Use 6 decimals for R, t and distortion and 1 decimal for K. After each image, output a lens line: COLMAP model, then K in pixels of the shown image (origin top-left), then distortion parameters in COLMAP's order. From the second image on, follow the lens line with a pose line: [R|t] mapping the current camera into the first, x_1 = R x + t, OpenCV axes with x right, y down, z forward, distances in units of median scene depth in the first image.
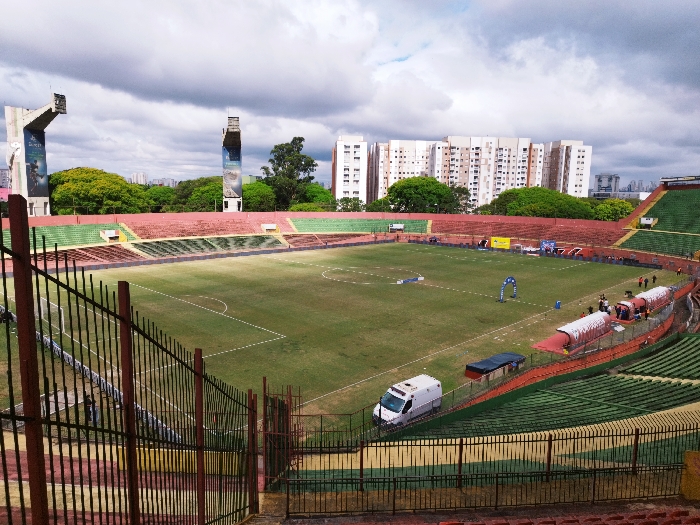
lens RADIAL K [[485.5, 0, 350.0], [0, 485.5, 262.5], [0, 0, 1]] dist [0.020641, -0.004044]
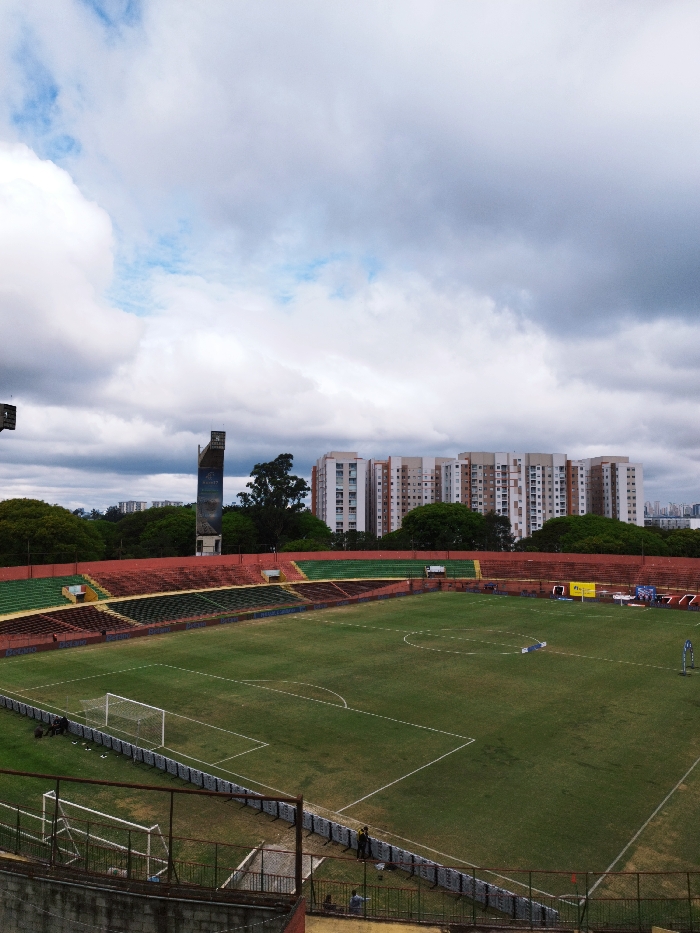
lens RADIAL K [[647.1, 0, 350.0], [0, 647.1, 466.5], [0, 0, 1]] dist [0.020641, -0.004044]
pose [[0.995233, -0.005430, 0.097370, -0.104745], [0.027037, 0.974674, -0.221992, -0.008349], [-0.093699, 0.223566, 0.970175, -0.000616]]
